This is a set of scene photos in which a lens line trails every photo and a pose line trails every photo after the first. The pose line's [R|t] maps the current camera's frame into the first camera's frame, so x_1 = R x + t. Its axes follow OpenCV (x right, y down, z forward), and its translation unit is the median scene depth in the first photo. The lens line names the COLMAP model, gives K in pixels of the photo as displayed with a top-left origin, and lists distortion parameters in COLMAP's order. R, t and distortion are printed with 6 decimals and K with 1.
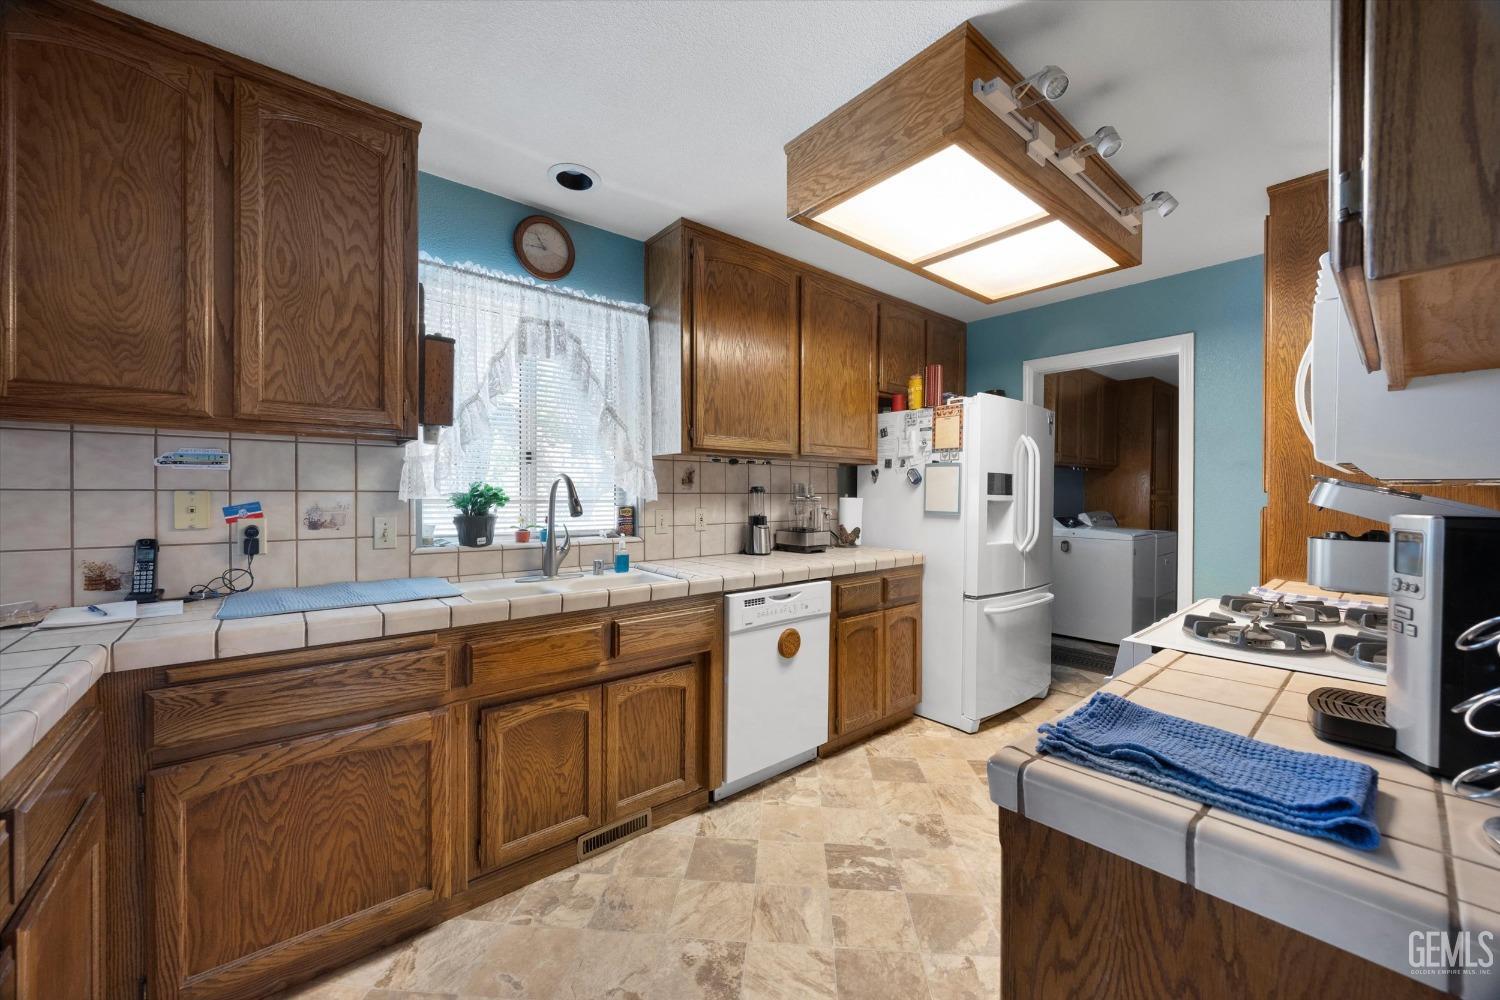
lens RADIAL K [[576.8, 0, 748.5], [0, 576.8, 498.2], [0, 0, 1]] dist [-0.001242, -0.000026]
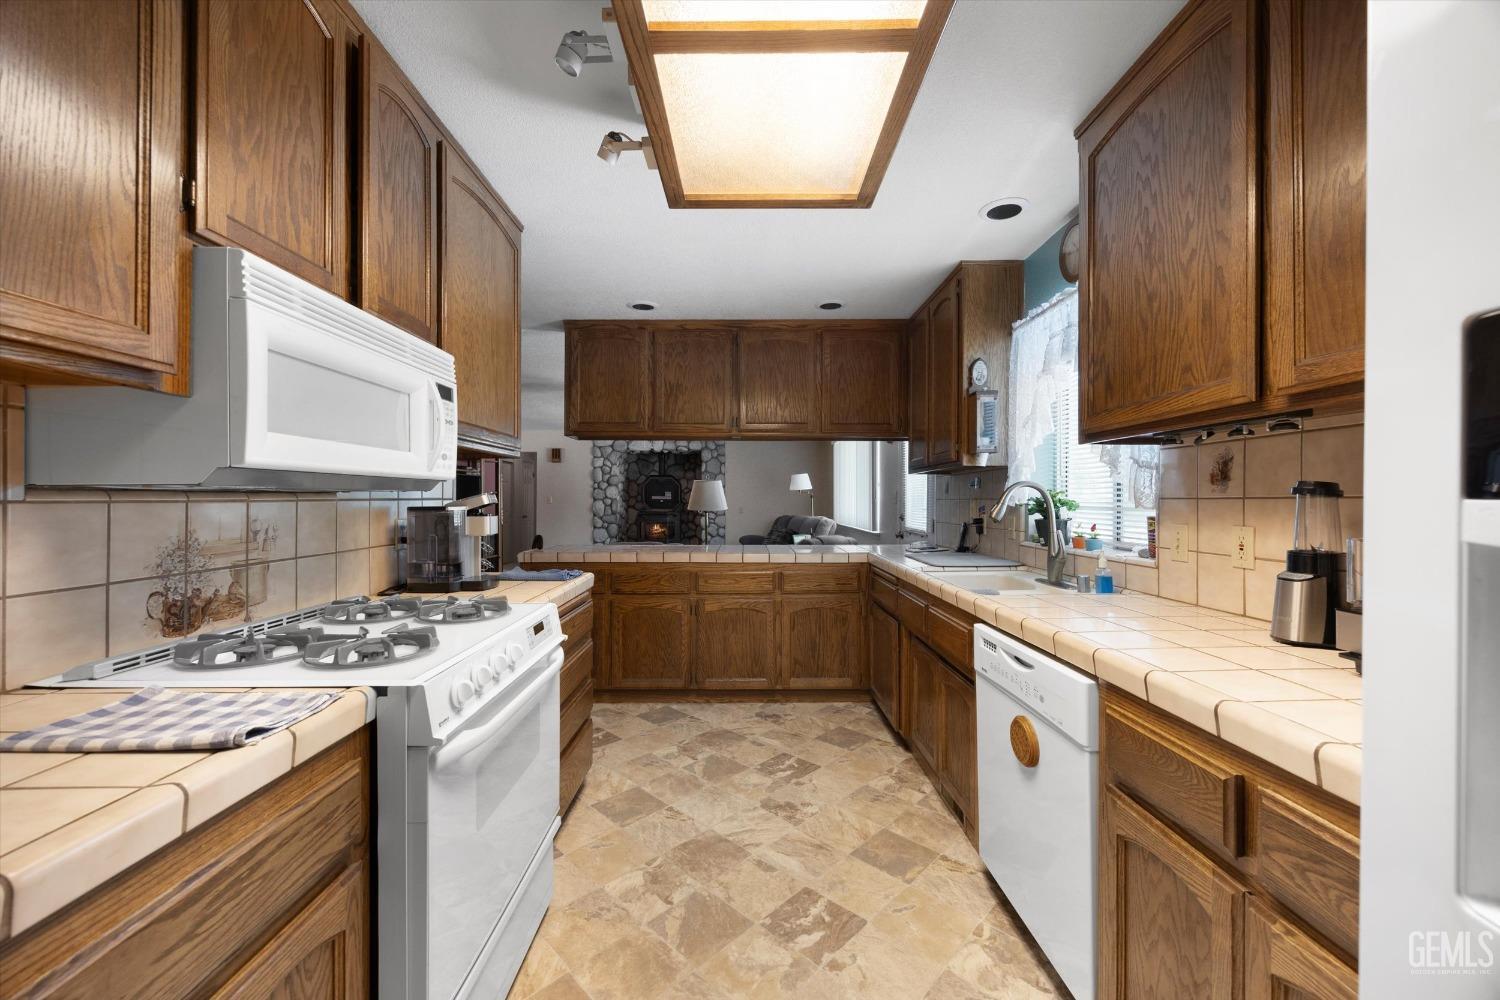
lens RADIAL K [[576.8, 0, 748.5], [0, 576.8, 498.2], [0, 0, 1]] dist [-0.001242, -0.000026]
pose [[-0.642611, -0.006018, -0.766169, 0.656294], [-0.007365, 0.999971, -0.001677, -0.004747], [0.766157, 0.004565, -0.642637, 1.043394]]
